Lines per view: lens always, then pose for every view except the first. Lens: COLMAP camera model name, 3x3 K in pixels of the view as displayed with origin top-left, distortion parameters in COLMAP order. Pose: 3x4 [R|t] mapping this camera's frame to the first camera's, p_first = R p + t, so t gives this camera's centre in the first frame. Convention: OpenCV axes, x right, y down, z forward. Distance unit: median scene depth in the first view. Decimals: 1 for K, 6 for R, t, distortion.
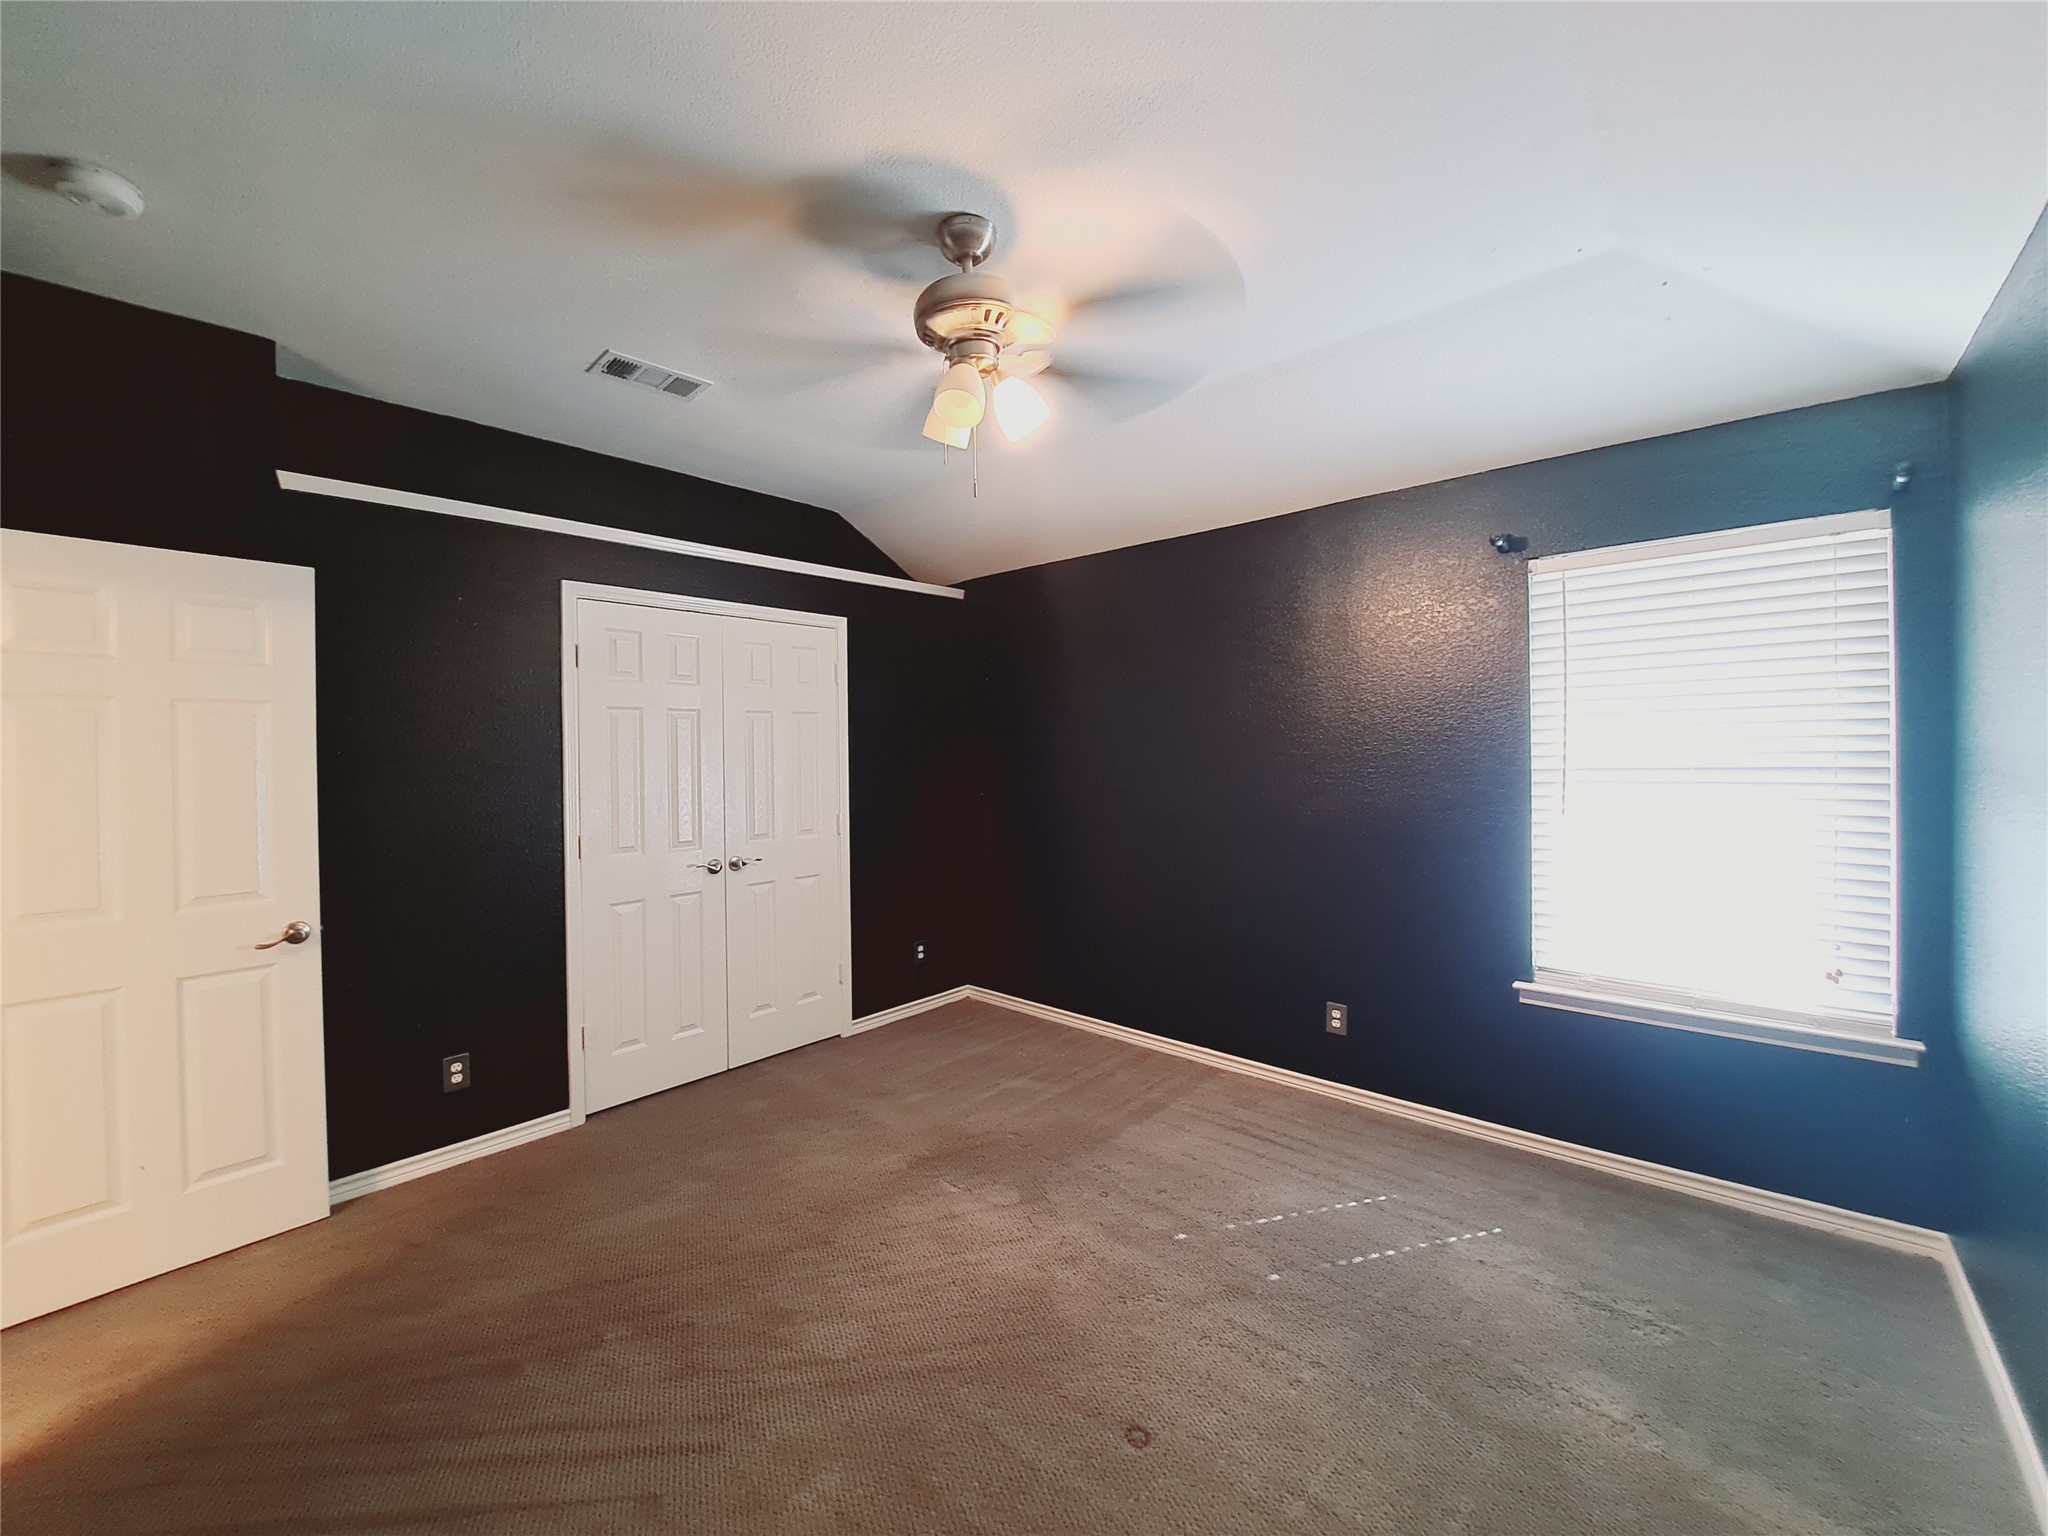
lens RADIAL K [[815.9, 0, 1009.8], [0, 815.9, 753.8], [0, 0, 1]] dist [-0.015253, 0.000145]
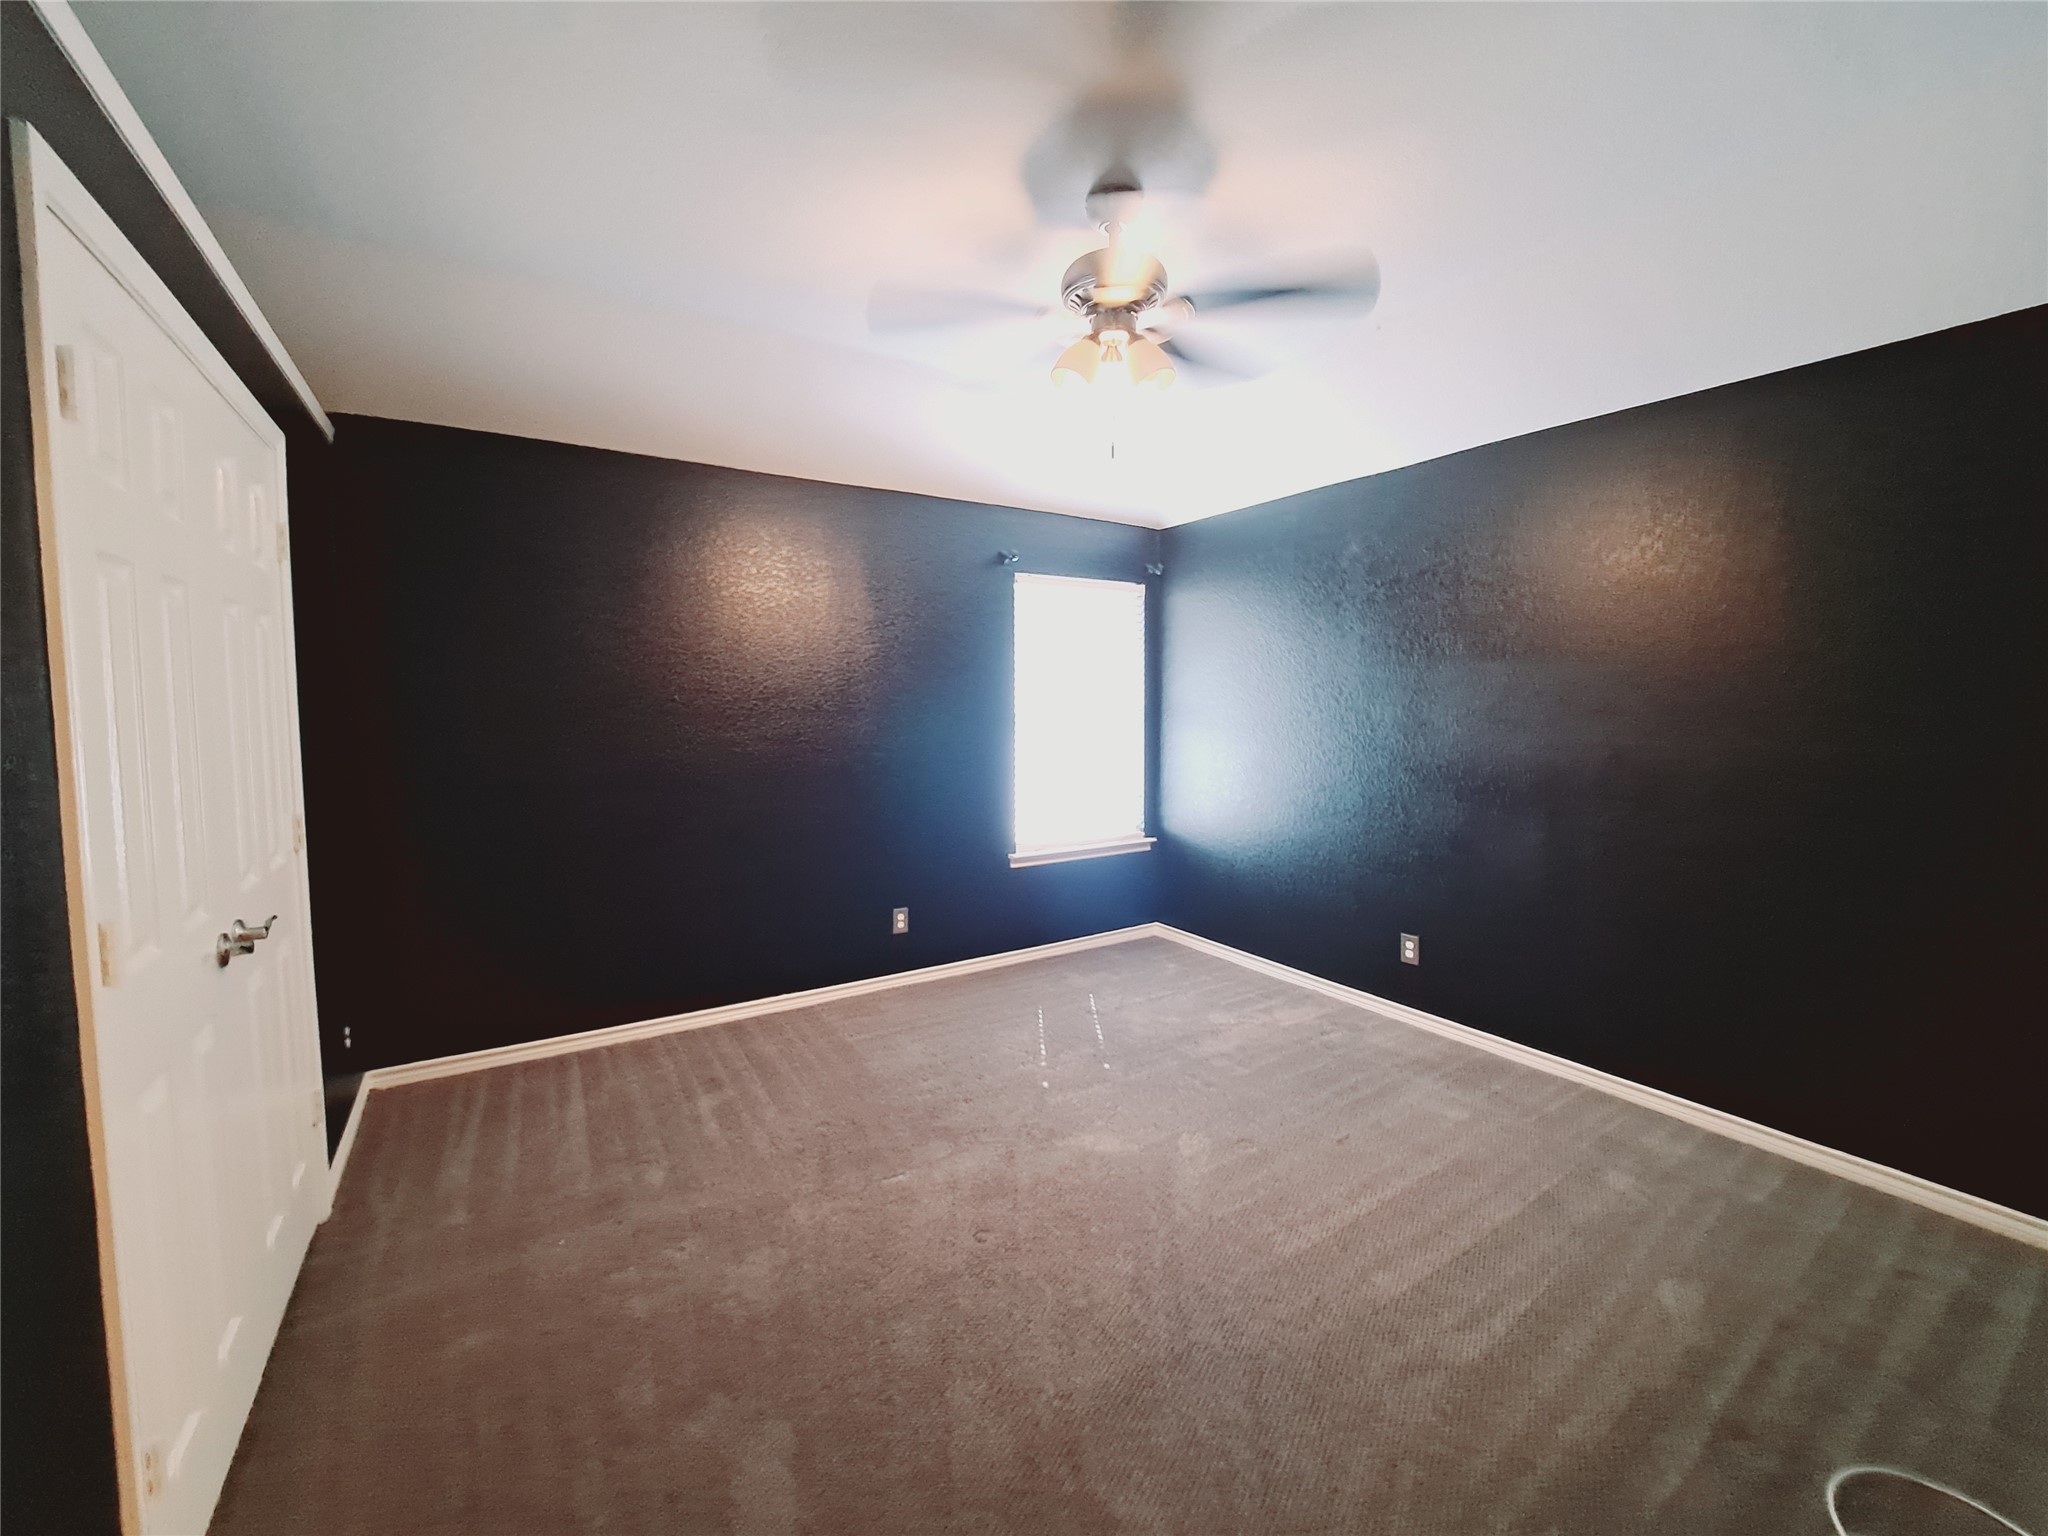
lens RADIAL K [[815.9, 0, 1009.8], [0, 815.9, 753.8], [0, 0, 1]] dist [-0.015253, 0.000145]
pose [[0.271070, -0.052199, 0.961143, -0.728306], [0.001253, 0.998547, 0.053877, 0.009891], [-0.962559, -0.013400, 0.270741, 0.526397]]
